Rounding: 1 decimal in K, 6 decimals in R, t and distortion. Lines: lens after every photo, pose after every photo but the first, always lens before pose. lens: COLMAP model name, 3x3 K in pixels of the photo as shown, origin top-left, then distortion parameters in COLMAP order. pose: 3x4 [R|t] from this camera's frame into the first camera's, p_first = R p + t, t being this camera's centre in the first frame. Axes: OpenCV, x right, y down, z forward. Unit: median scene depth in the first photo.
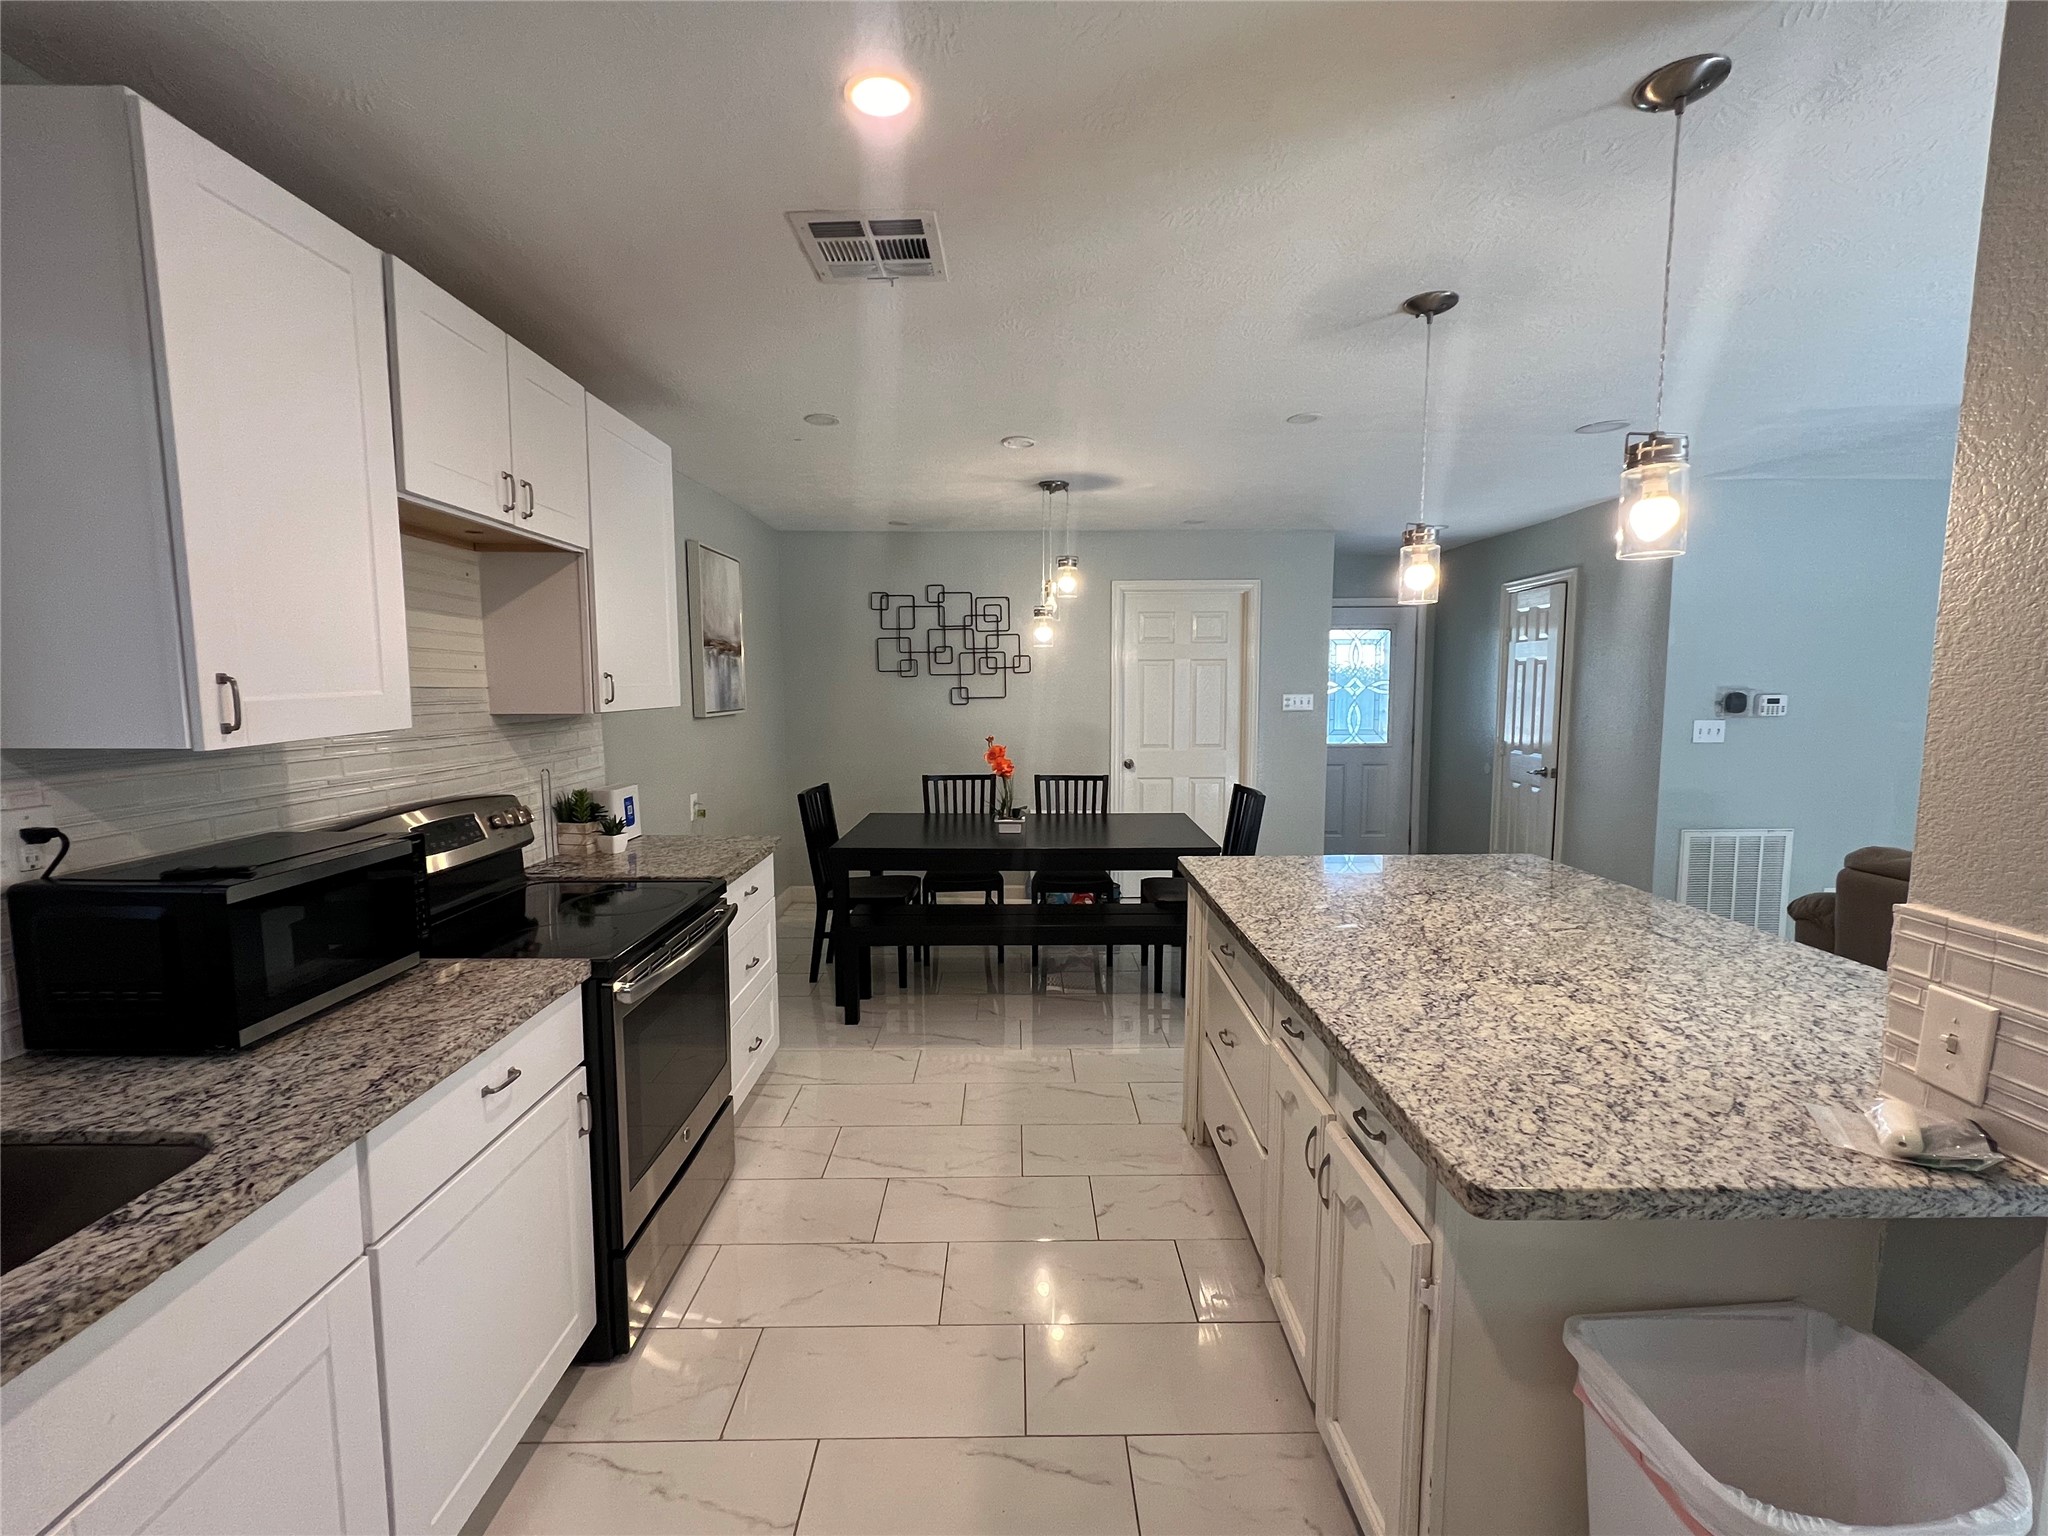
lens RADIAL K [[867.2, 0, 1024.0], [0, 867.2, 768.0], [0, 0, 1]] dist [-0.002471, 0.000040]
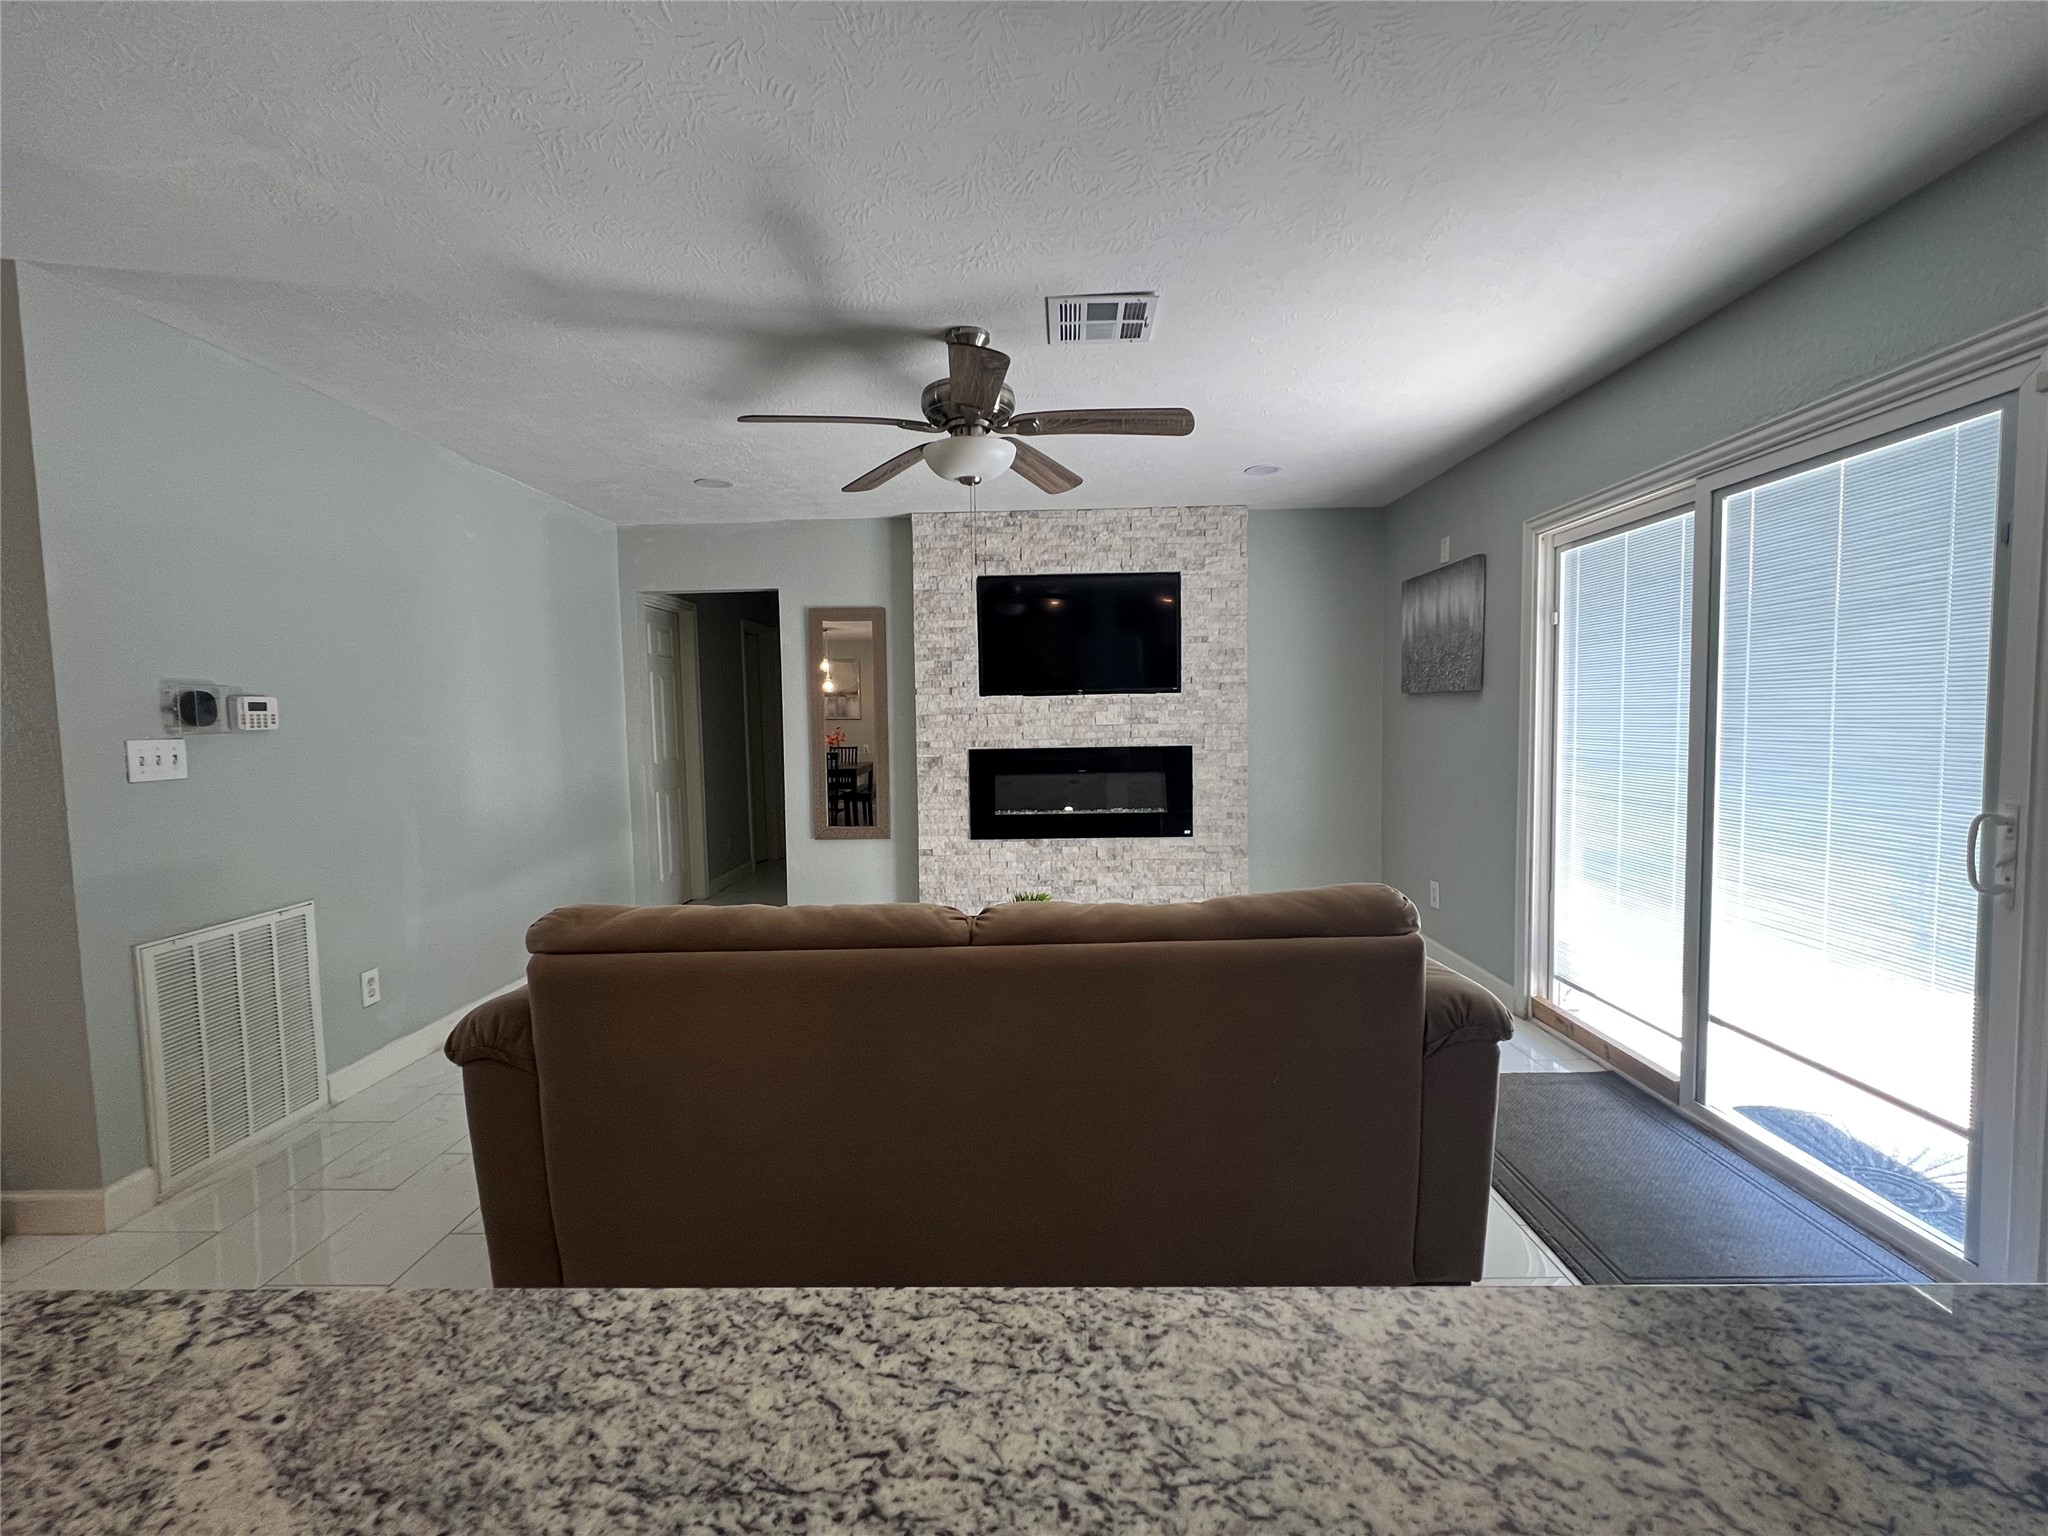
lens RADIAL K [[867.2, 0, 1024.0], [0, 867.2, 768.0], [0, 0, 1]] dist [-0.002471, 0.000040]
pose [[0.028976, -0.057831, 0.997906, 0.254567], [0.119933, 0.991314, 0.053966, -0.000679], [-0.992359, 0.118118, 0.035660, 0.431396]]
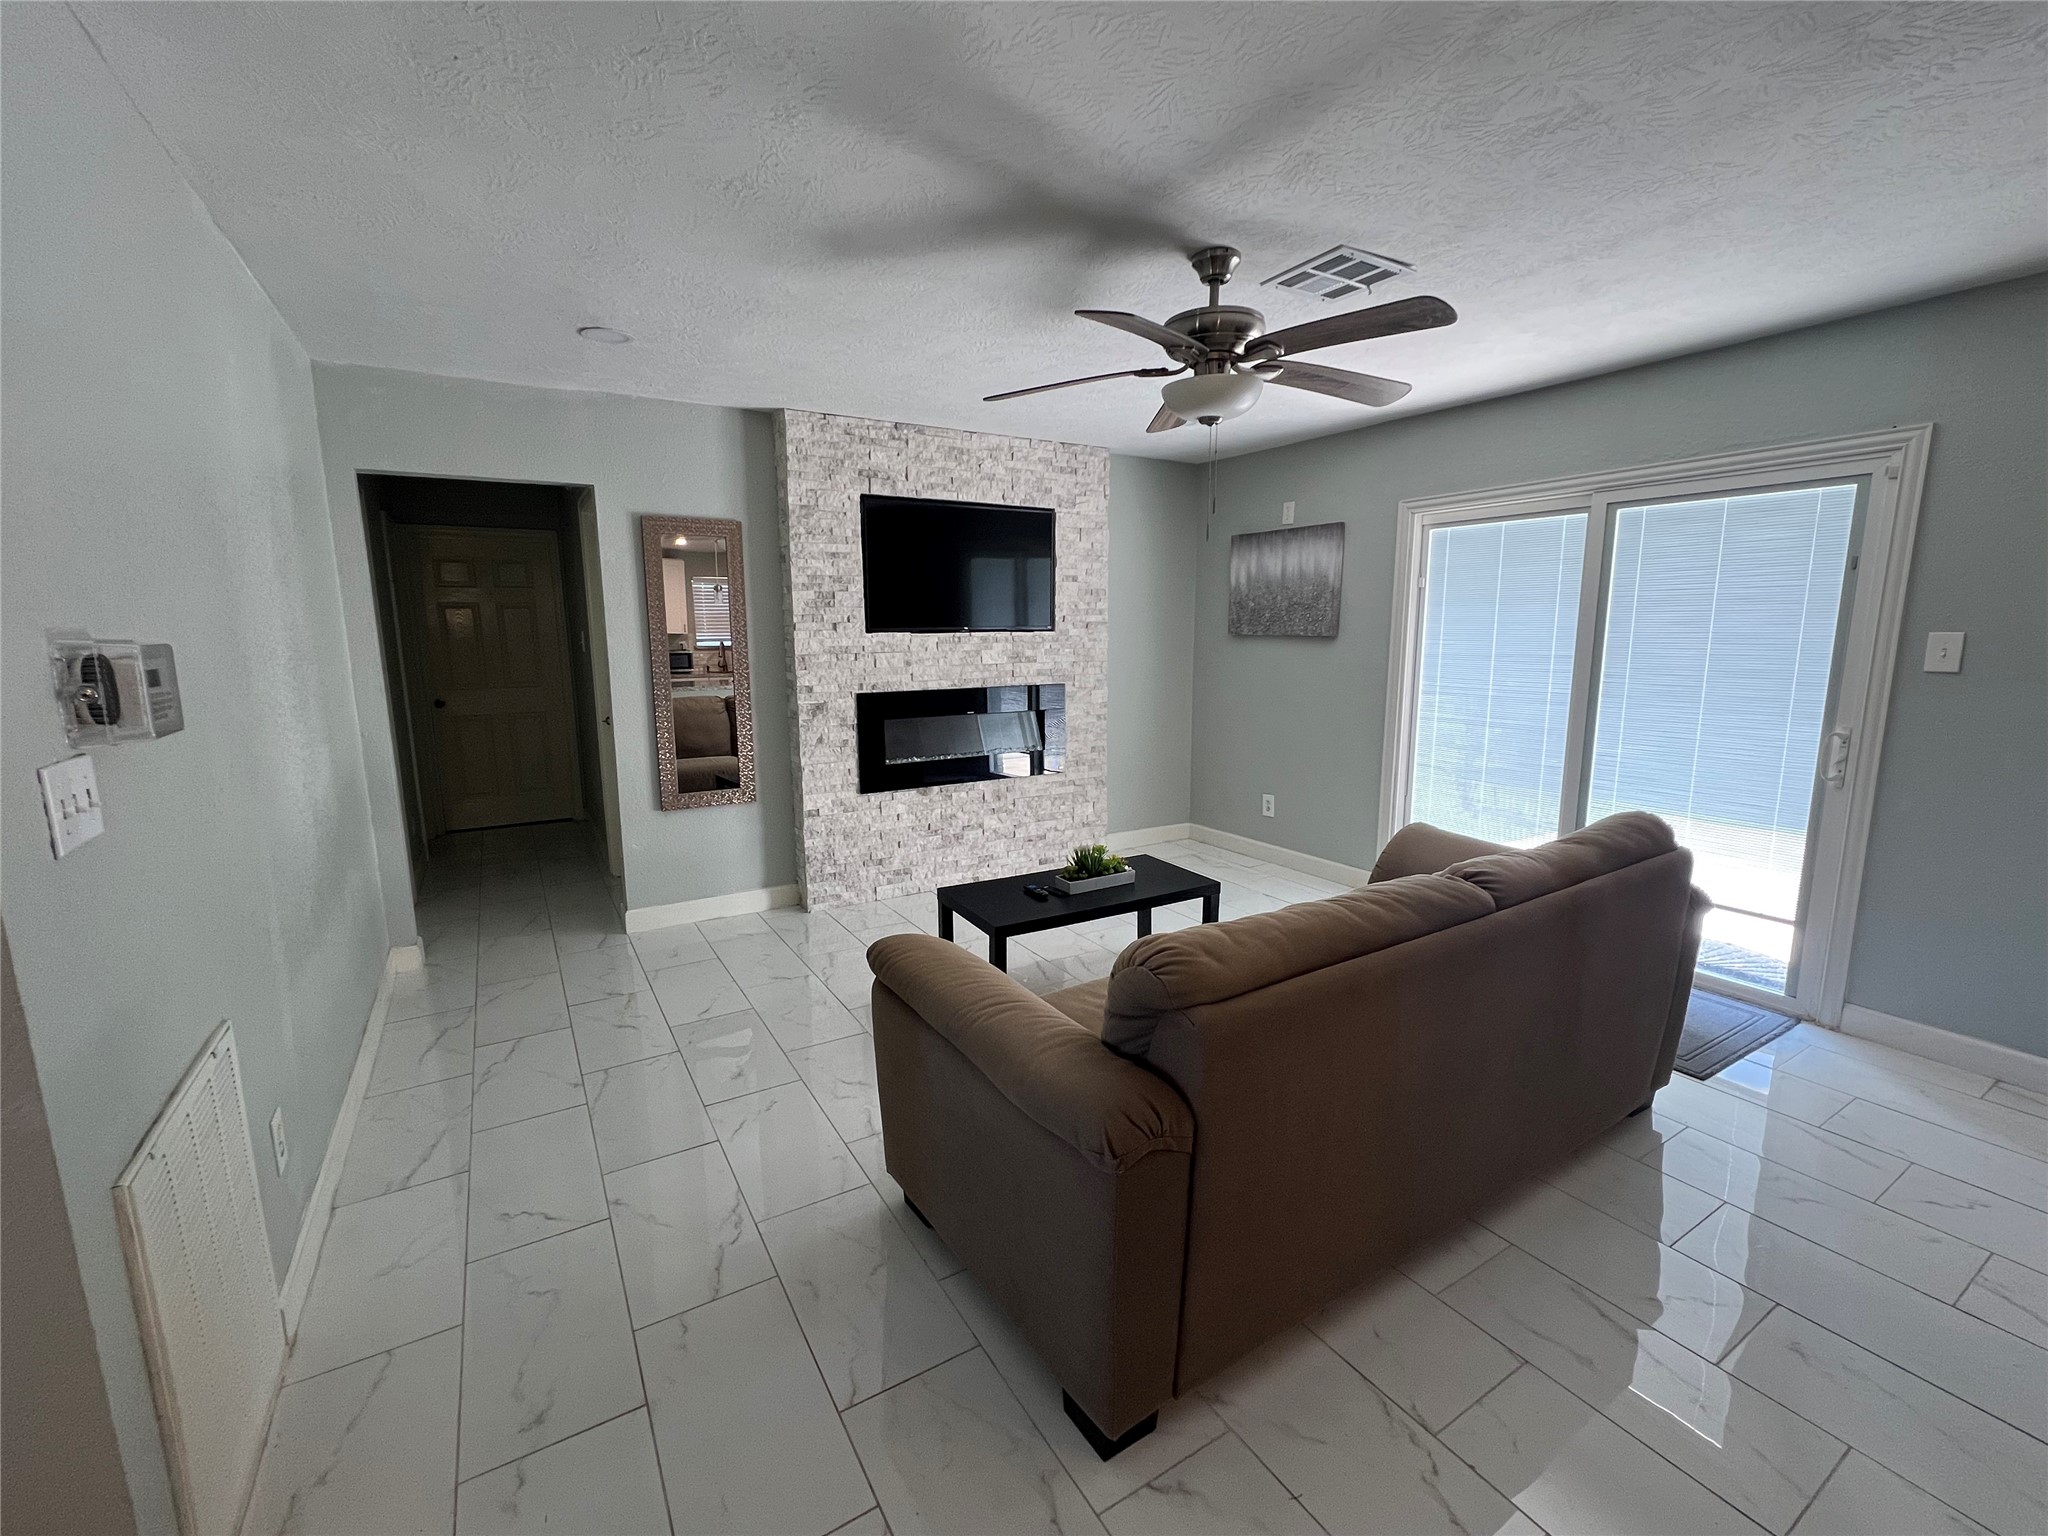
lens RADIAL K [[867.2, 0, 1024.0], [0, 867.2, 768.0], [0, 0, 1]] dist [-0.002471, 0.000040]
pose [[-0.513405, -0.132304, 0.847886, 0.423383], [0.095882, 0.973013, 0.209886, -0.081256], [-0.852773, 0.189053, -0.486864, 0.884414]]
